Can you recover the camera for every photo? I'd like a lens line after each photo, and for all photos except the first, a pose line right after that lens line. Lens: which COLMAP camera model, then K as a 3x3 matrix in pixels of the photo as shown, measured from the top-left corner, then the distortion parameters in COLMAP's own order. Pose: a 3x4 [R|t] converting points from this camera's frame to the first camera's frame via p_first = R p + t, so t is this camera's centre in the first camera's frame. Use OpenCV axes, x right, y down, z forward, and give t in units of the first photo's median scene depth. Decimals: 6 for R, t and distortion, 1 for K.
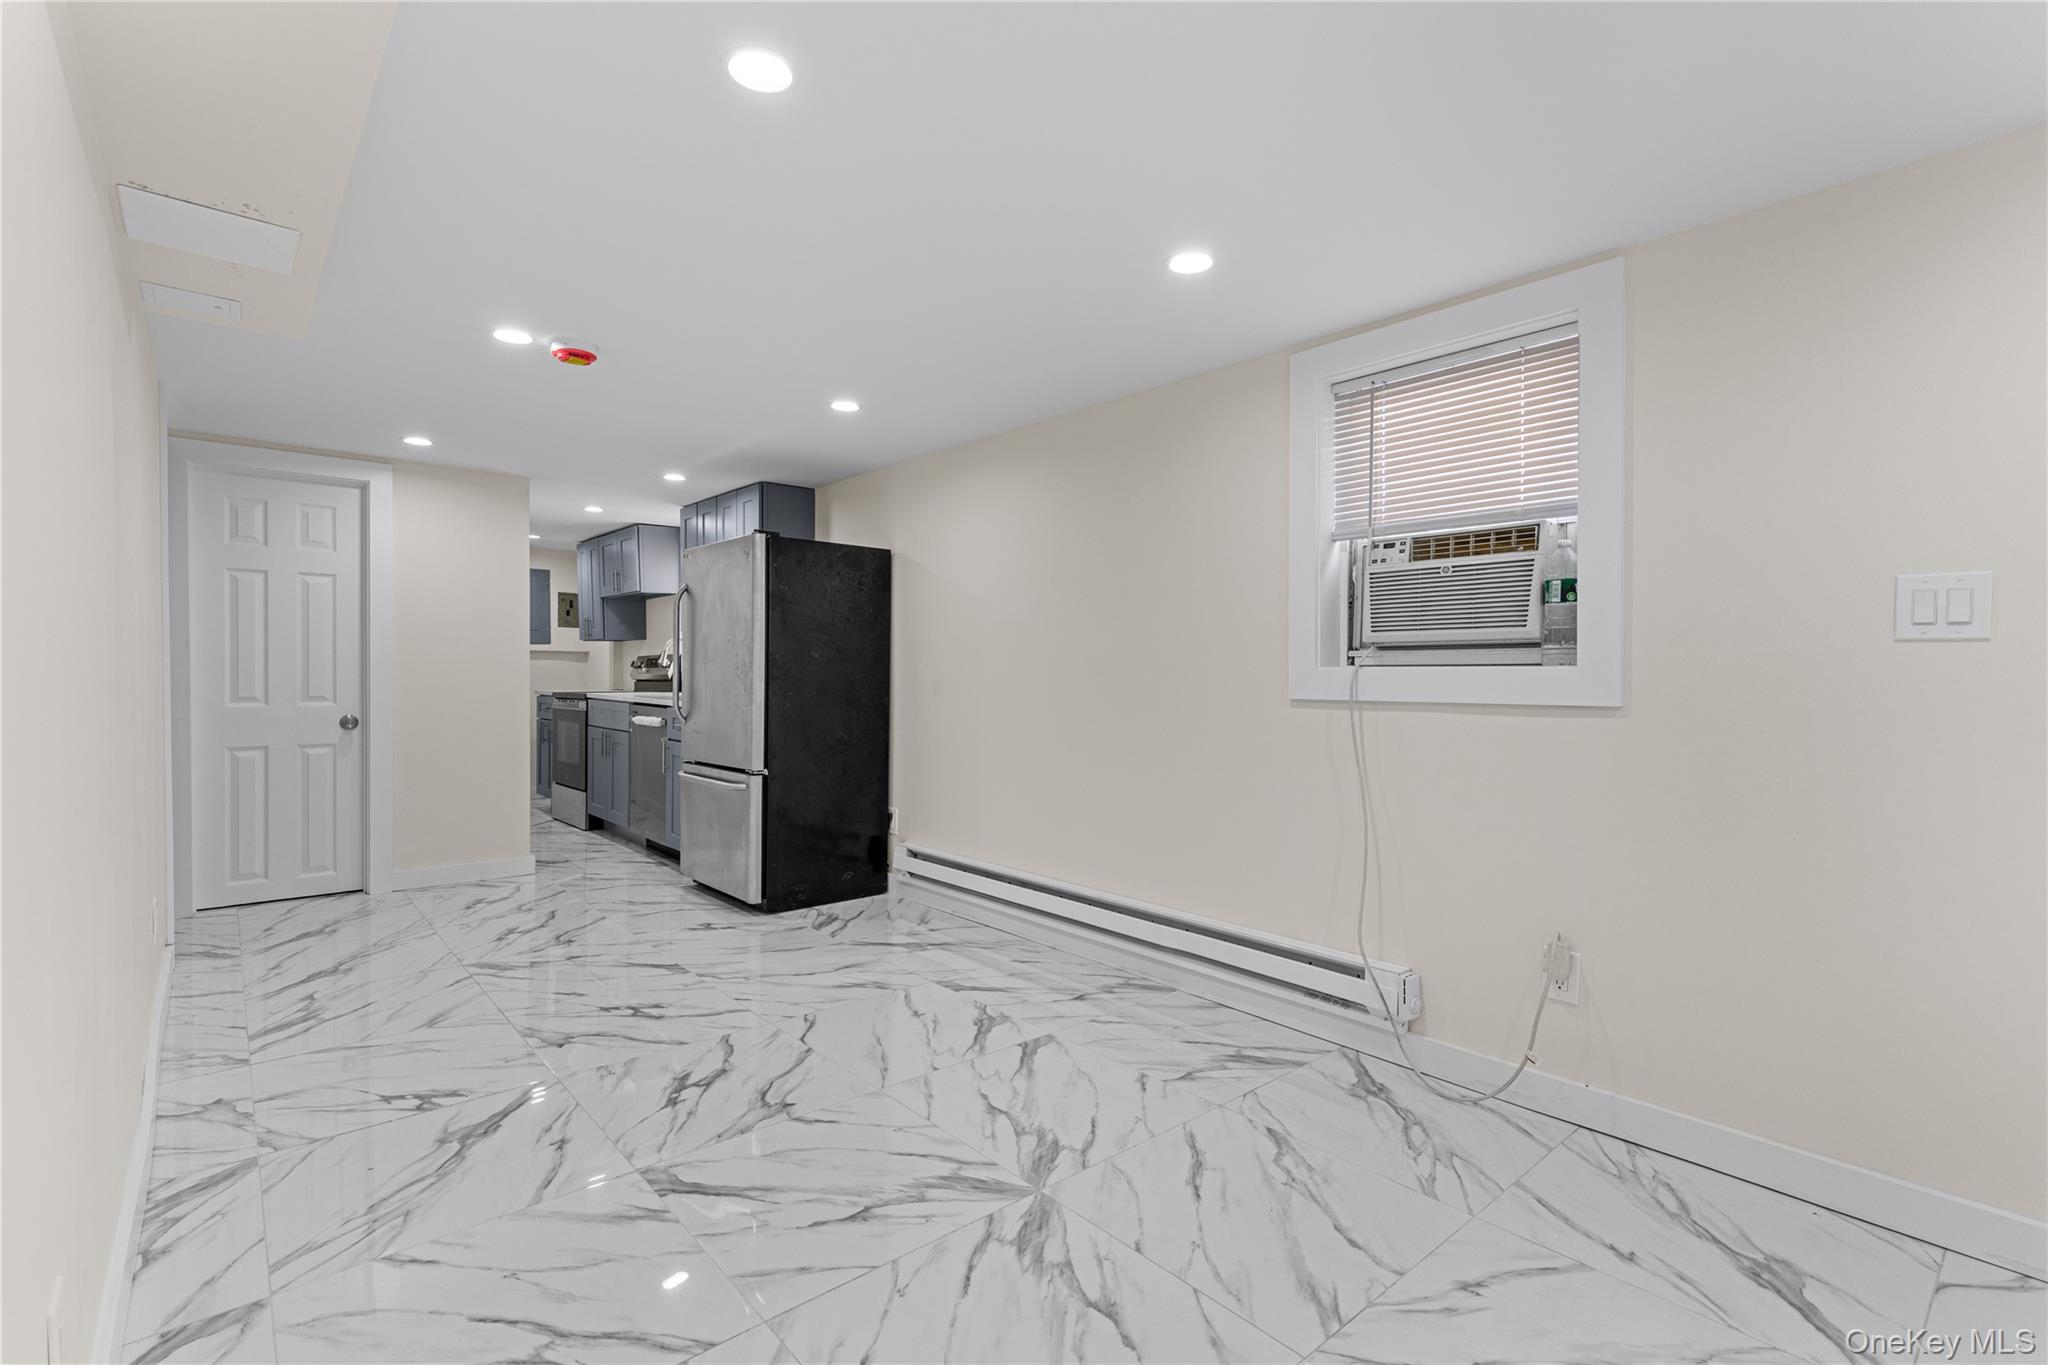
lens RADIAL K [[934.2, 0, 1007.5], [0, 934.2, 688.9], [0, 0, 1]] dist [0.003526, -0.000156]
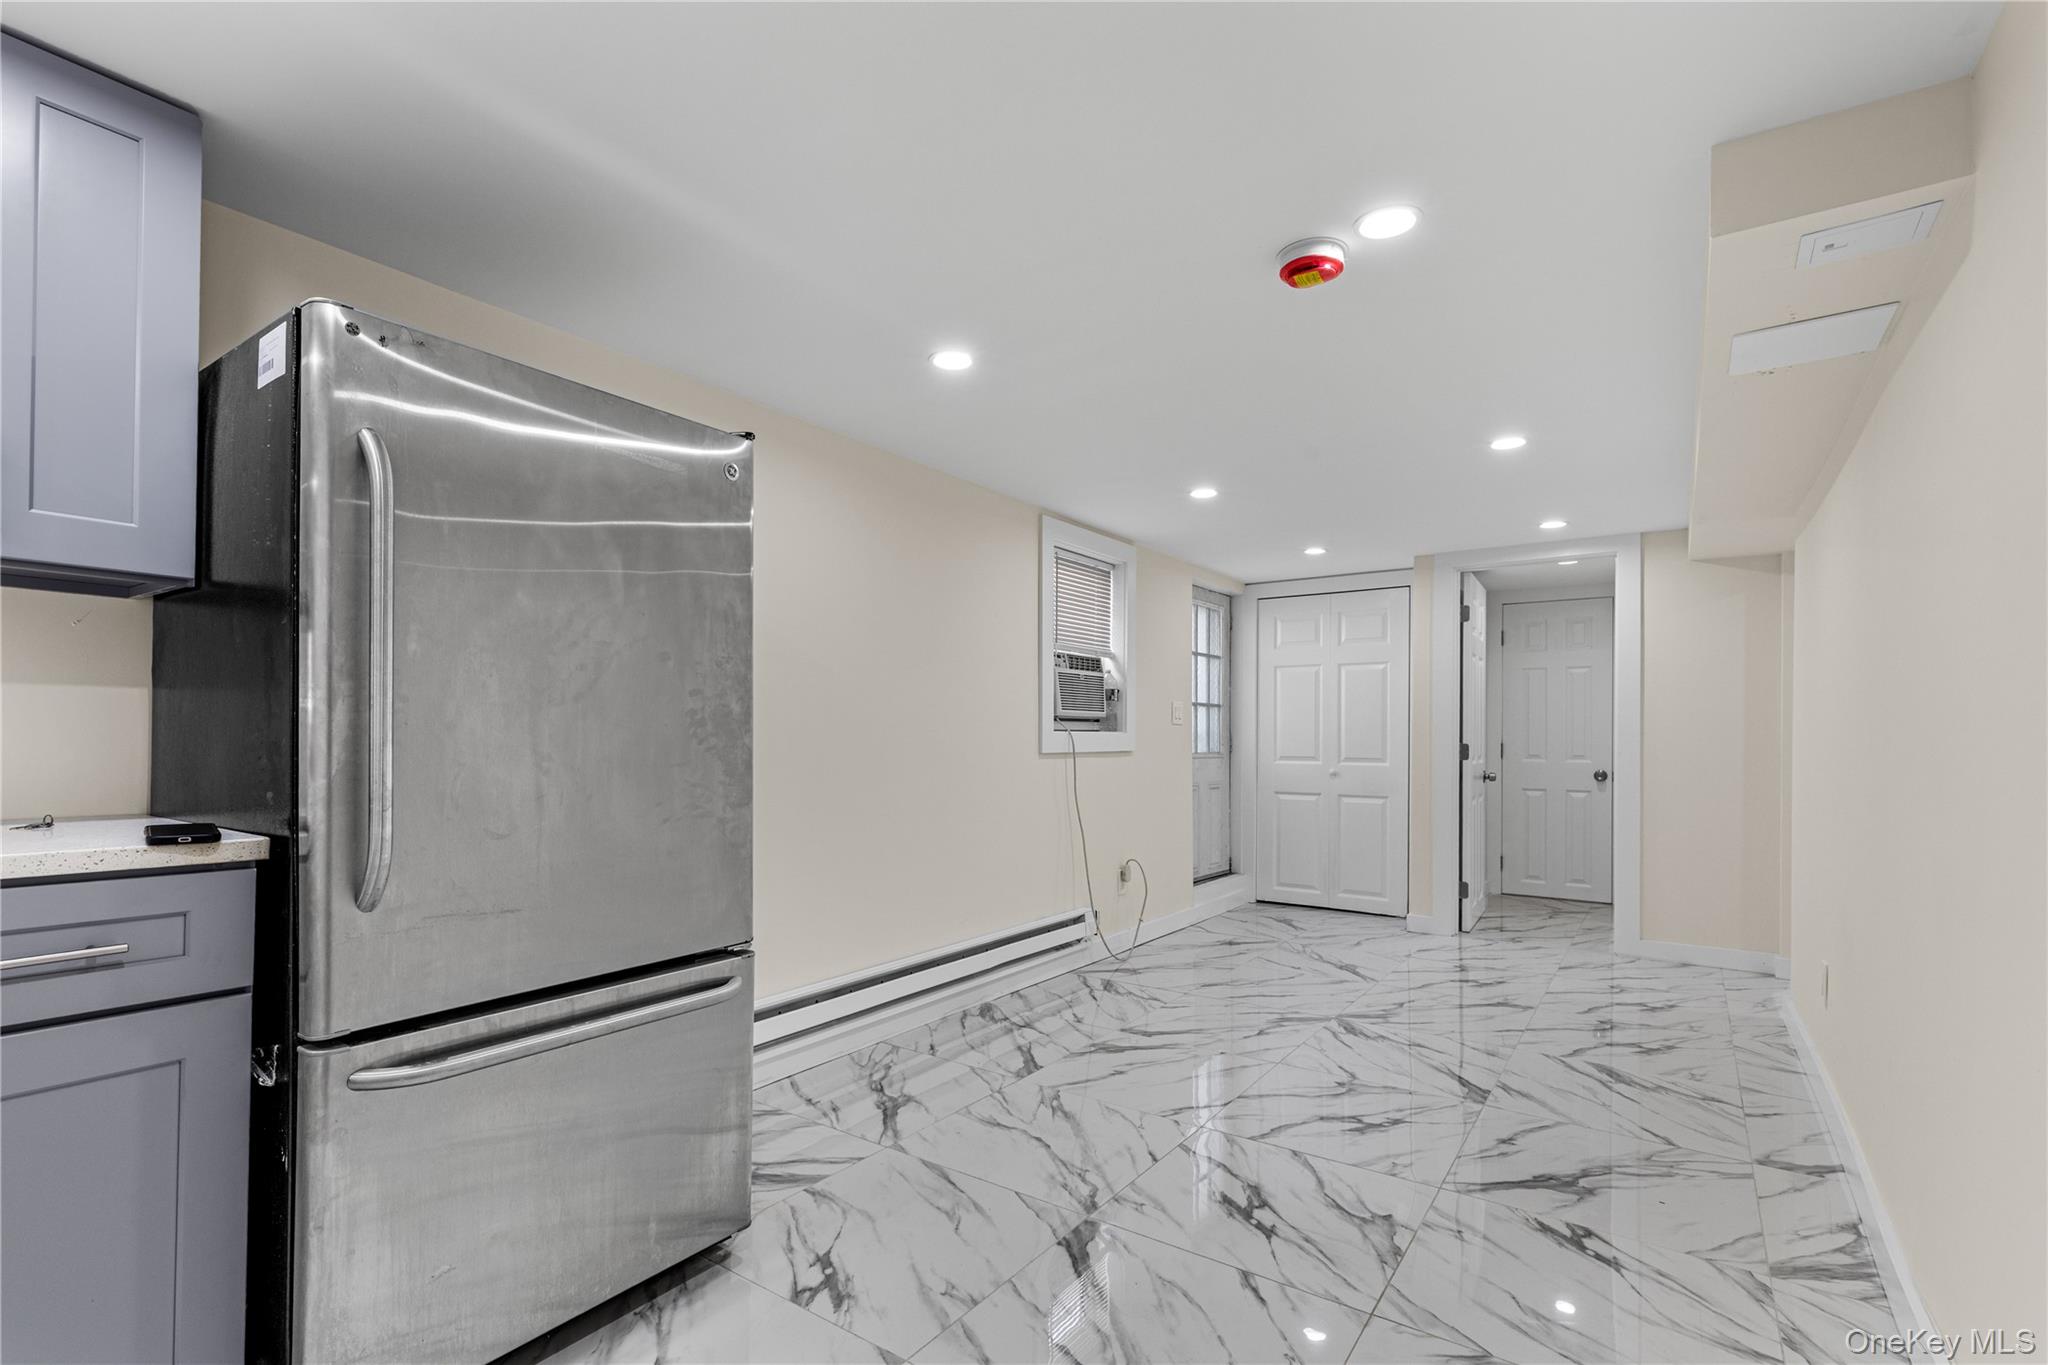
lens RADIAL K [[934.2, 0, 1007.5], [0, 934.2, 688.9], [0, 0, 1]] dist [0.003526, -0.000156]
pose [[-0.239925, 0.041631, 0.969898, -1.341345], [0.008653, 0.999132, -0.040746, -0.037608], [-0.970753, -0.001383, -0.240077, 1.700249]]
